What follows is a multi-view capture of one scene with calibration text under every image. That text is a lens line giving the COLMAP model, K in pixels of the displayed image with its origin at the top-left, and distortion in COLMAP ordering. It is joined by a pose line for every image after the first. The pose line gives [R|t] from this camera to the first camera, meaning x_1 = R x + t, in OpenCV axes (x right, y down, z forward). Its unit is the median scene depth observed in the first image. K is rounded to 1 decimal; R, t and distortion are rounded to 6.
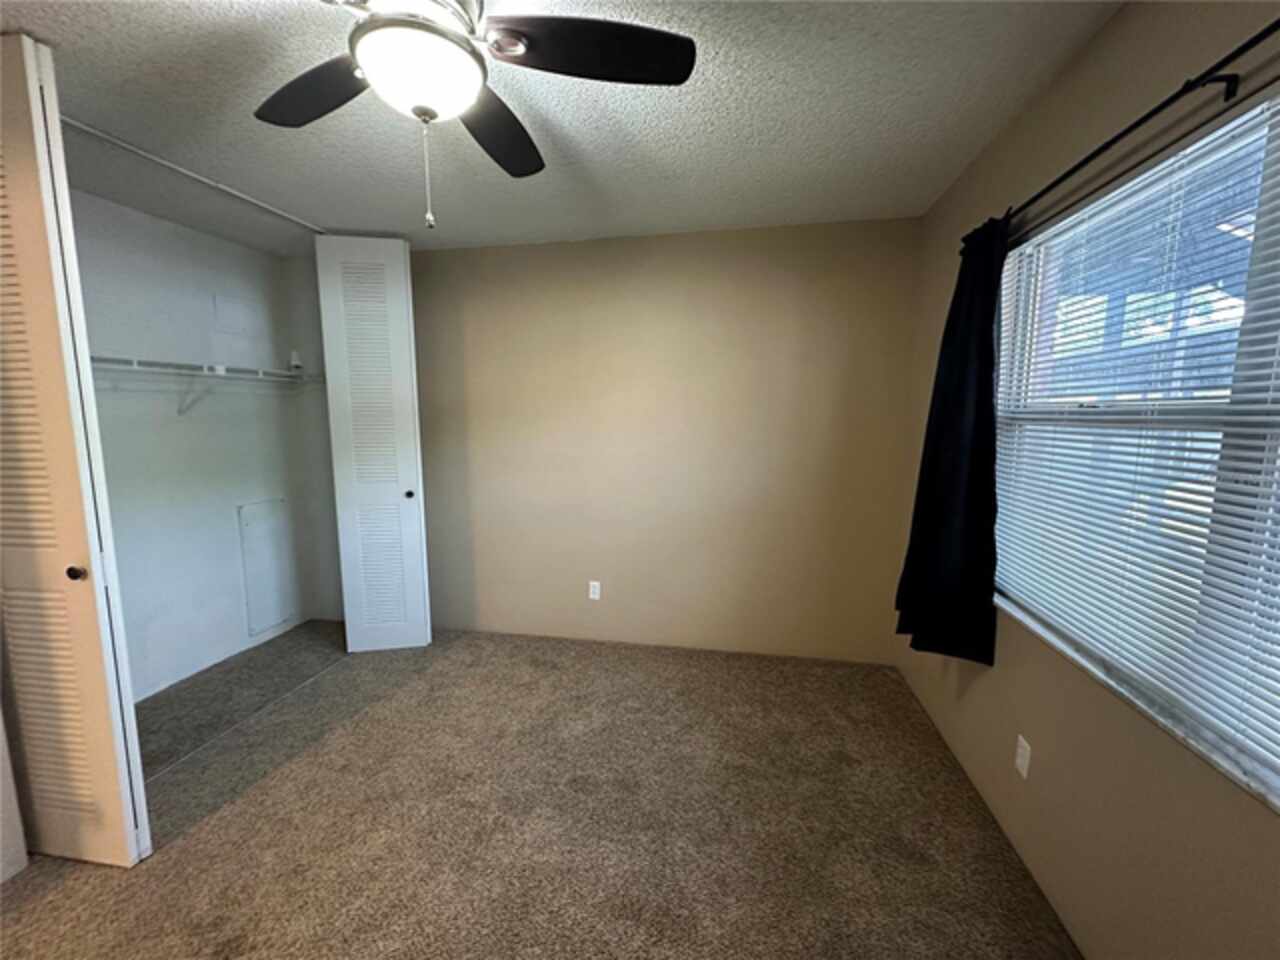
lens RADIAL K [[508.9, 0, 639.4], [0, 508.9, 482.1], [0, 0, 1]] dist [-0.000954, -0.000158]
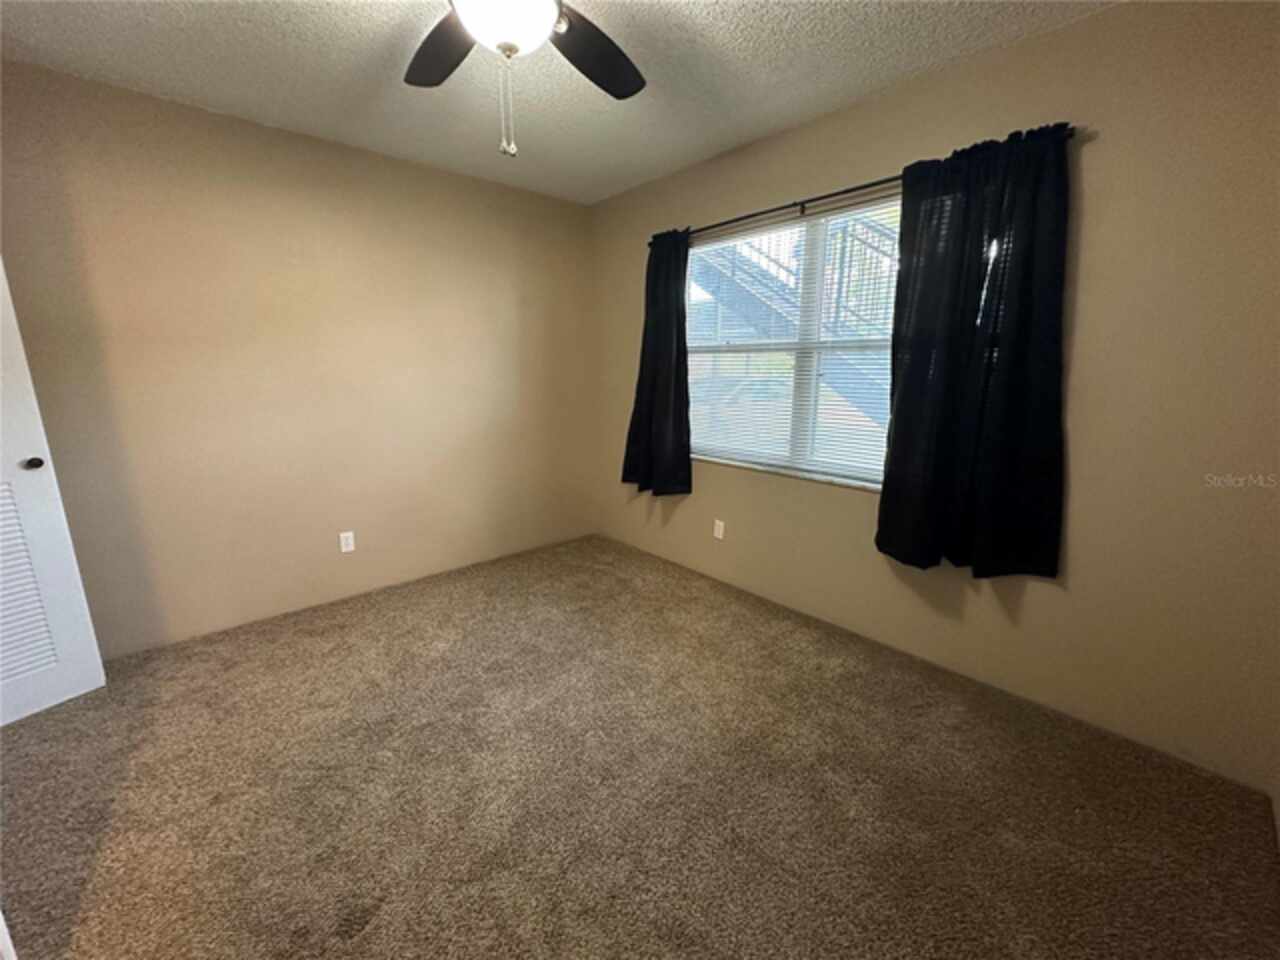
lens RADIAL K [[508.9, 0, 639.4], [0, 508.9, 482.1], [0, 0, 1]] dist [-0.000954, -0.000158]
pose [[0.611250, -0.171633, 0.772603, -0.577492], [0.102423, 0.985148, 0.137817, 0.043952], [-0.784782, -0.005108, 0.619751, 0.028878]]
